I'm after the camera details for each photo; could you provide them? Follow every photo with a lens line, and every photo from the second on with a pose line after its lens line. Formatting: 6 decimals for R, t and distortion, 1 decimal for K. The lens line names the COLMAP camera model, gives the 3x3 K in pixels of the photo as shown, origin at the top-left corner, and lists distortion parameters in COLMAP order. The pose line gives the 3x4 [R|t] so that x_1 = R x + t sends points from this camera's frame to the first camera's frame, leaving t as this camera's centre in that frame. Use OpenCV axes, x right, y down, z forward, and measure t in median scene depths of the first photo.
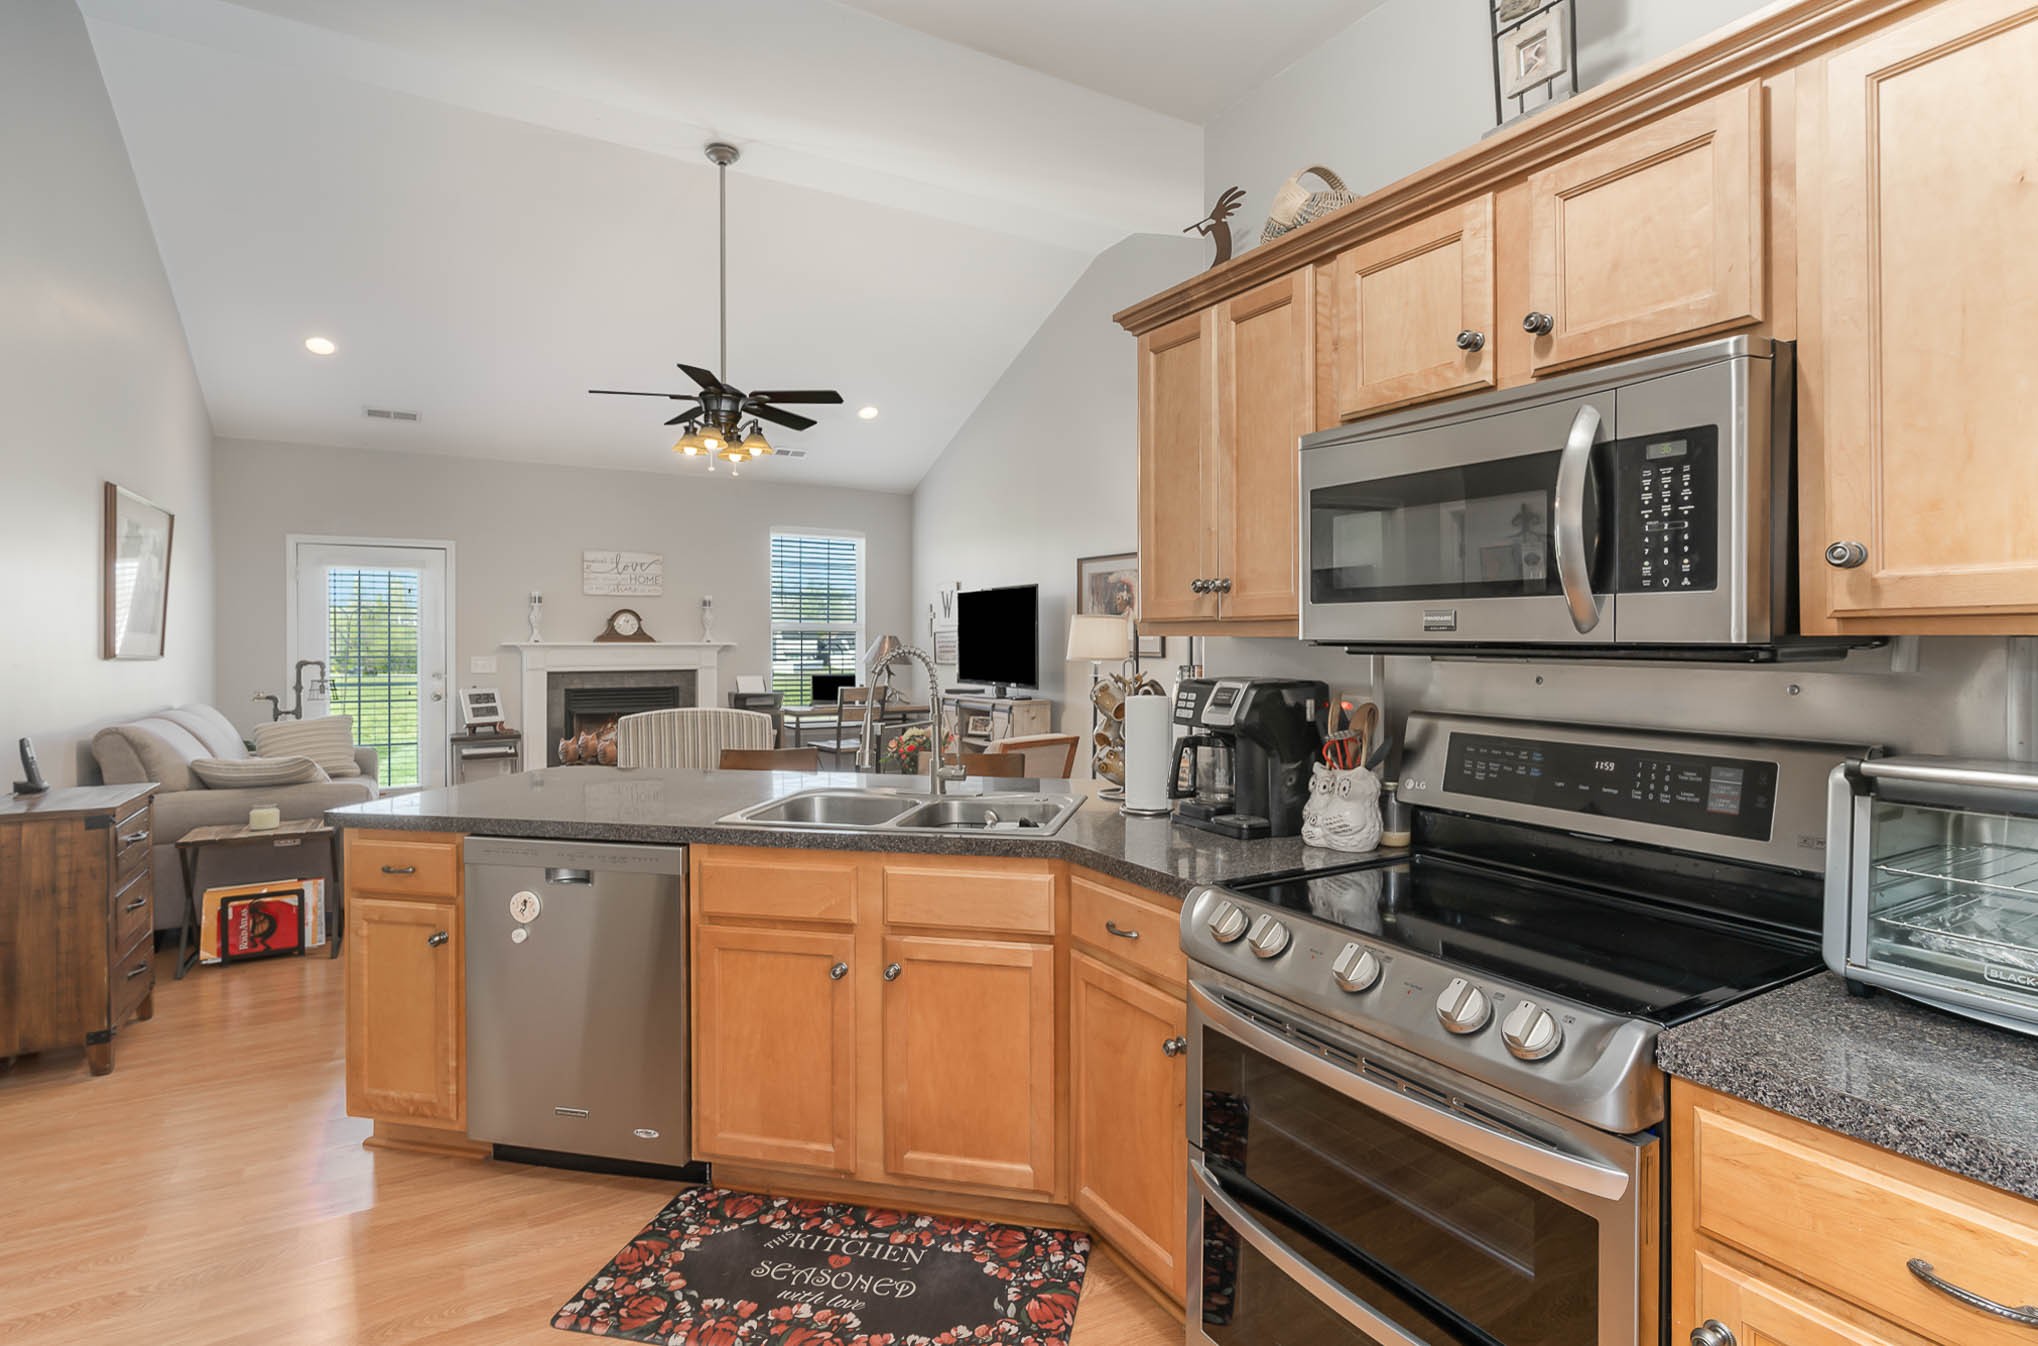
lens RADIAL K [[985.7, 0, 1020.1], [0, 985.7, 653.7], [0, 0, 1]] dist [0.003535, 0.000111]
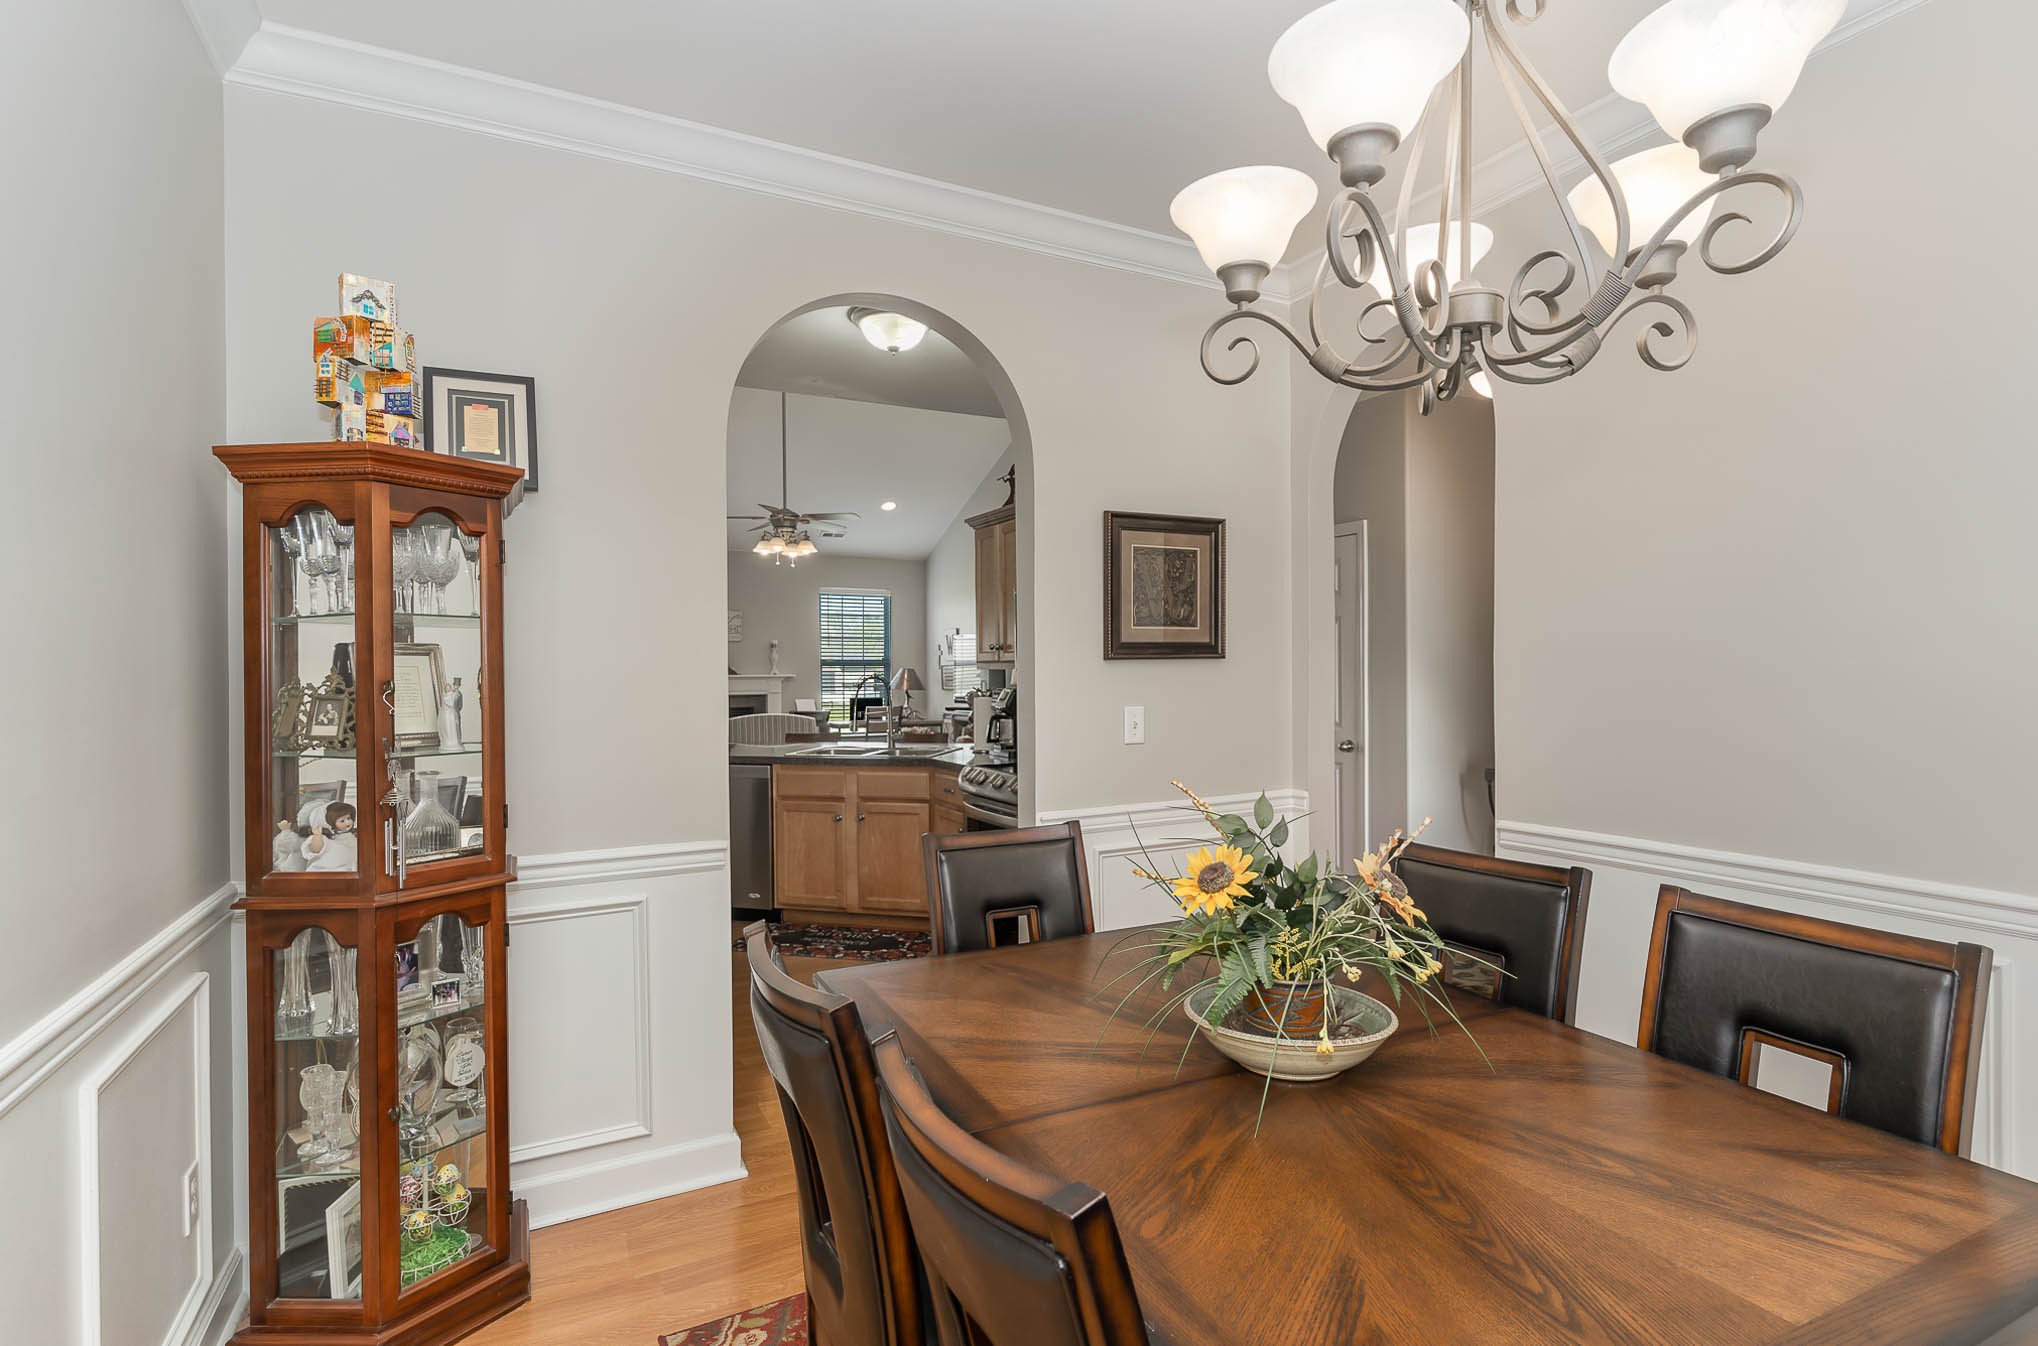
lens RADIAL K [[985.7, 0, 1017.2], [0, 985.7, 676.4], [0, 0, 1]] dist [0.003535, 0.000111]
pose [[0.998120, -0.009111, -0.060617, 0.103972], [0.008634, 0.999930, -0.008119, 0.005109], [0.060687, 0.007580, 0.998128, -0.350891]]
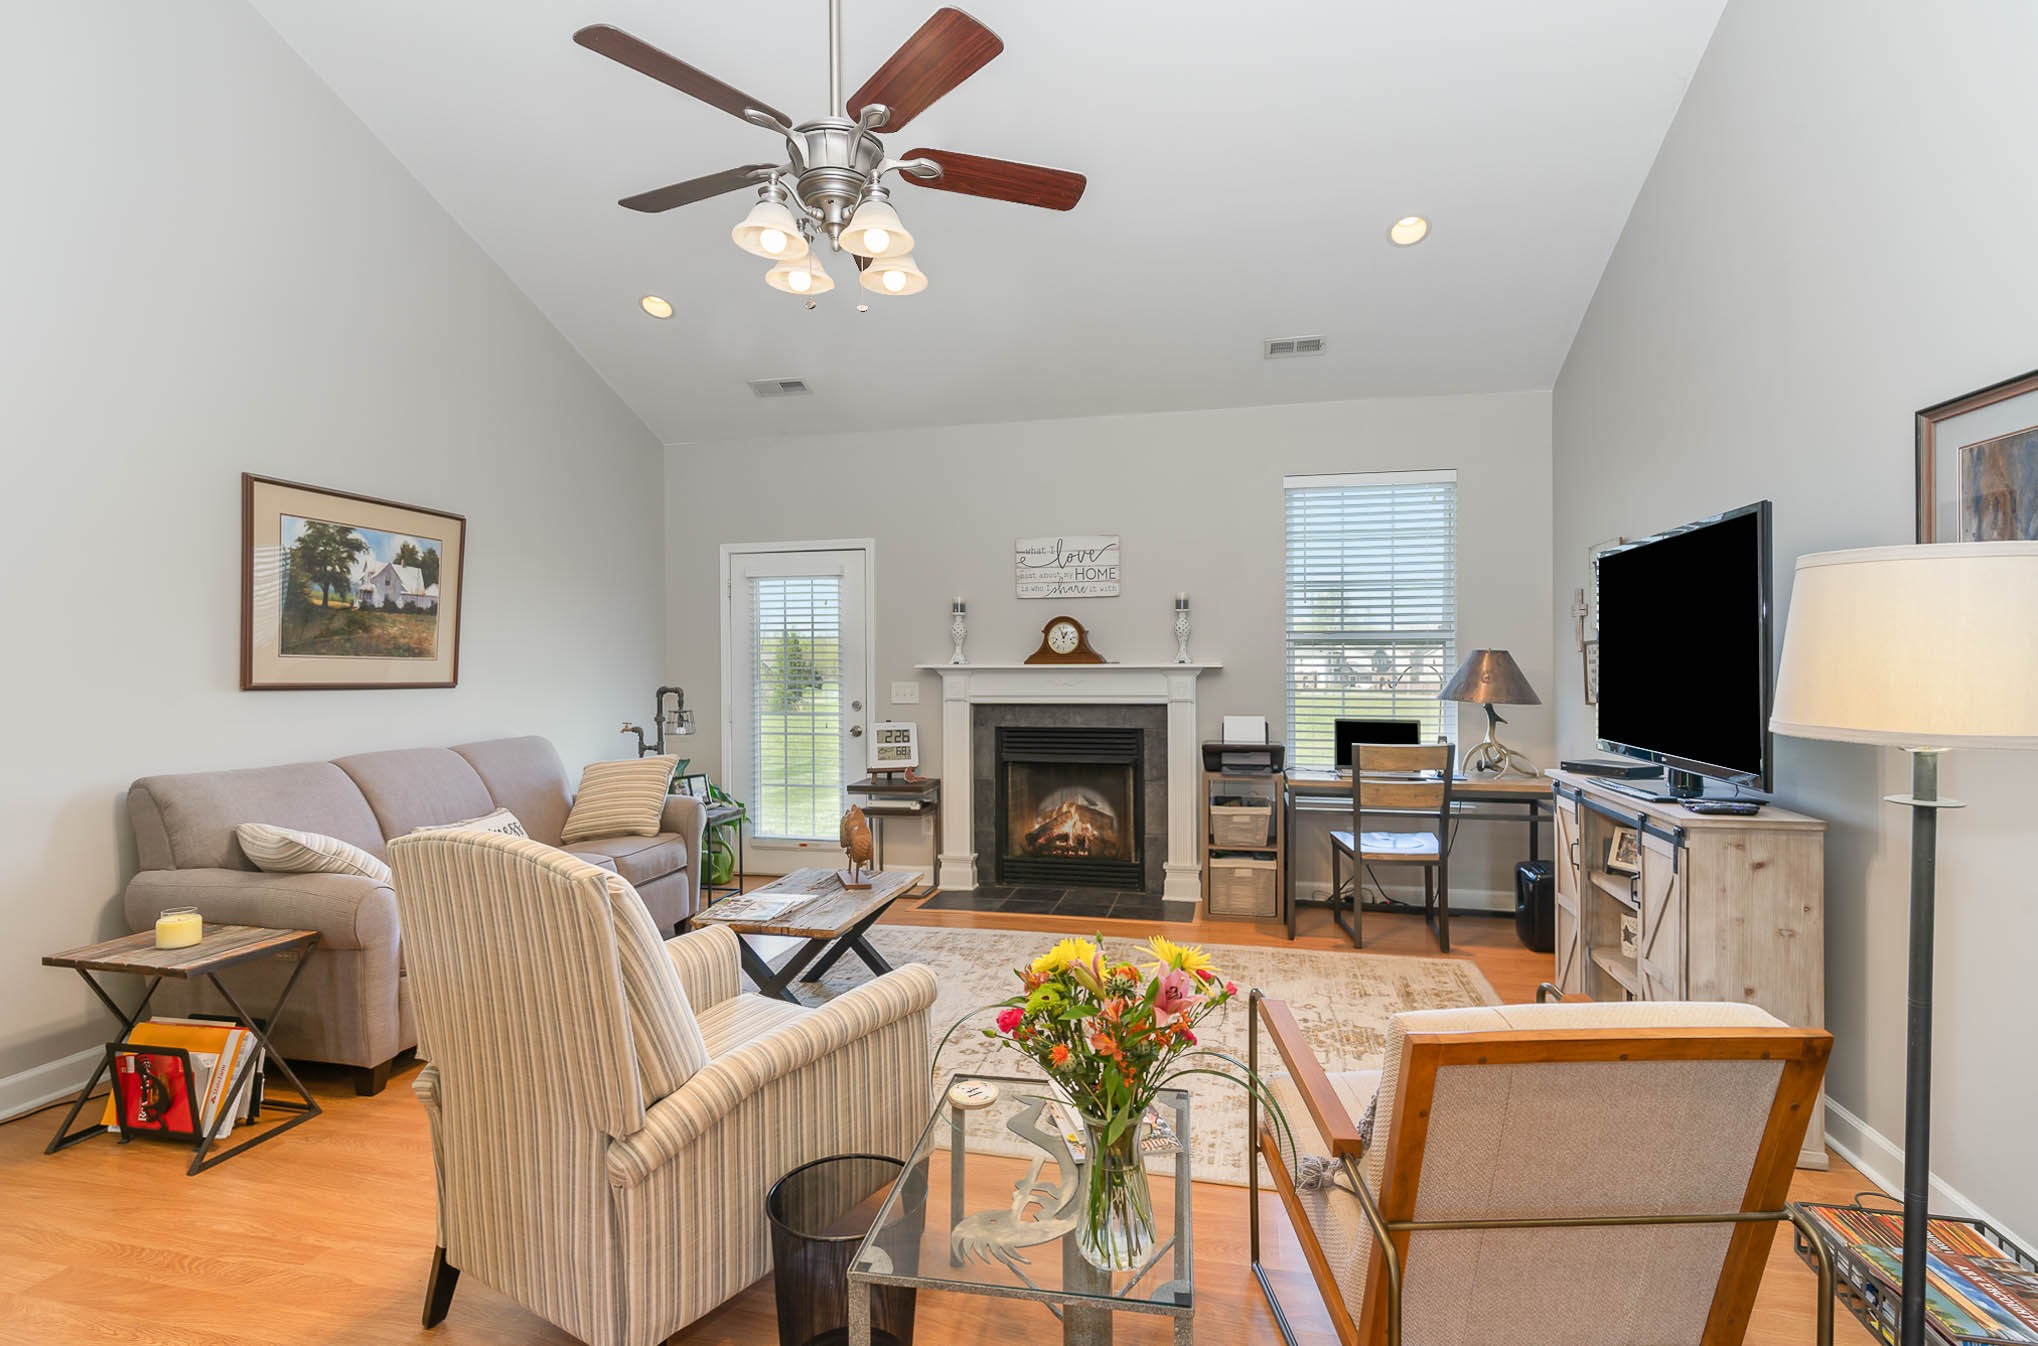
lens RADIAL K [[985.7, 0, 1024.1], [0, 985.7, 671.2], [0, 0, 1]] dist [0.003535, 0.000111]
pose [[0.728917, 0.001861, -0.684600, 0.063236], [-0.003526, 0.999993, -0.001036, -0.005785], [0.684593, 0.003169, 0.728919, 0.502155]]
